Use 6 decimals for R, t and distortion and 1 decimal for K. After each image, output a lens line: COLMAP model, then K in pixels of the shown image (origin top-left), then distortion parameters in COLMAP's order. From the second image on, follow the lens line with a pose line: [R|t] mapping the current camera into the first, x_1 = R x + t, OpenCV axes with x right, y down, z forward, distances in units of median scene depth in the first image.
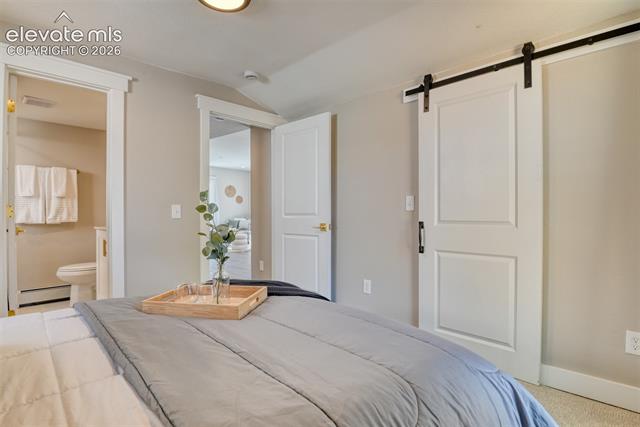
lens RADIAL K [[307.9, 0, 320.0], [0, 307.9, 213.5], [0, 0, 1]] dist [-0.014051, -0.000692]
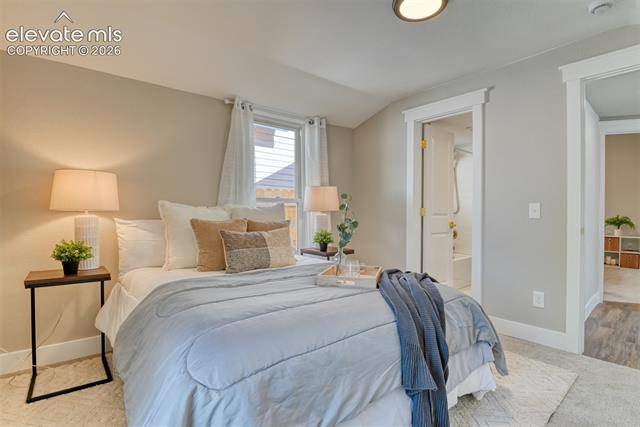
lens RADIAL K [[307.9, 0, 320.0], [0, 307.9, 213.5], [0, 0, 1]] dist [-0.014051, -0.000692]
pose [[-0.061349, -0.000300, -0.998116, 0.499064], [-0.012344, 0.999924, 0.000458, 0.009745], [0.998040, 0.012349, -0.061348, 0.463231]]
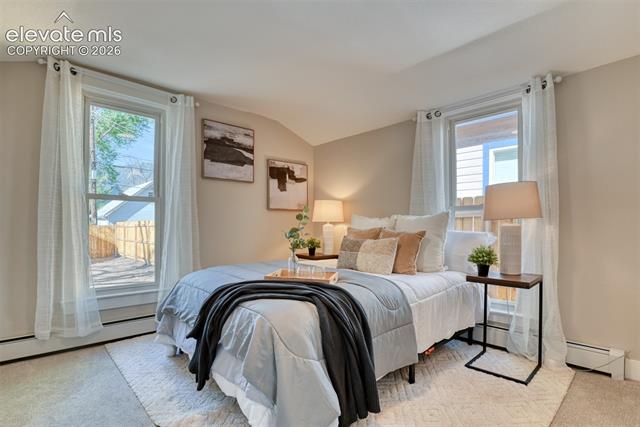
lens RADIAL K [[316.8, 0, 320.2], [0, 316.8, 224.7], [0, 0, 1]] dist [-0.057540, -0.000217]
pose [[-0.999406, -0.001194, 0.034434, -0.232304], [-0.000851, 0.999950, 0.009974, 0.006865], [-0.034444, 0.009939, -0.999357, 1.246471]]
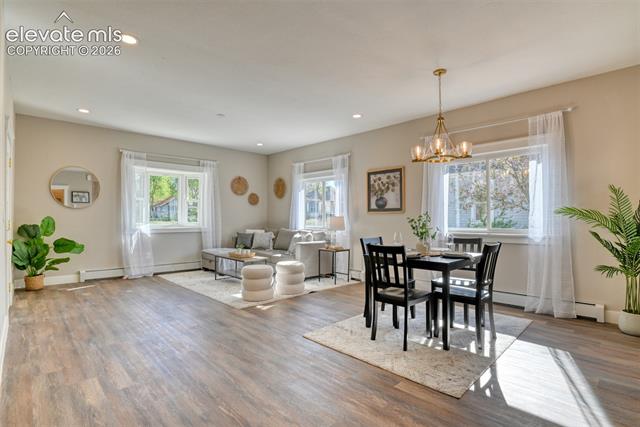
lens RADIAL K [[312.9, 0, 321.4], [0, 312.9, 215.2], [0, 0, 1]] dist [-0.032679, -0.000883]
pose [[0.999578, -0.003607, -0.028822, -0.501168], [0.003411, 0.999971, -0.006830, -0.039204], [0.028846, 0.006729, 0.999561, 1.741983]]
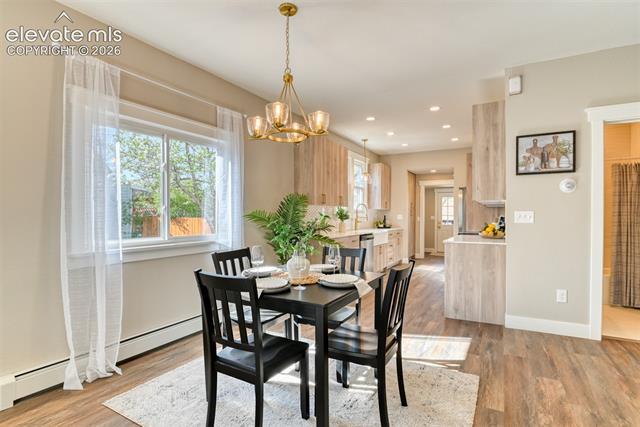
lens RADIAL K [[314.9, 0, 318.6], [0, 314.9, 218.1], [0, 0, 1]] dist [-0.032568, -0.000395]
pose [[-0.243798, -0.002395, 0.969823, -0.919104], [0.004874, 0.999981, 0.003694, -0.046851], [-0.969814, 0.005627, -0.243782, 3.145149]]
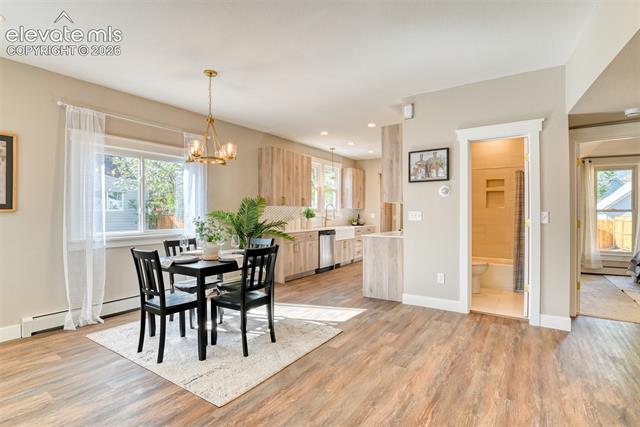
lens RADIAL K [[312.9, 0, 321.4], [0, 312.9, 215.2], [0, 0, 1]] dist [-0.032679, -0.000883]
pose [[-0.181607, 0.001164, 0.983370, -1.370047], [0.005835, 0.999983, -0.000106, -0.048517], [-0.983354, 0.005719, -0.181611, 2.803468]]
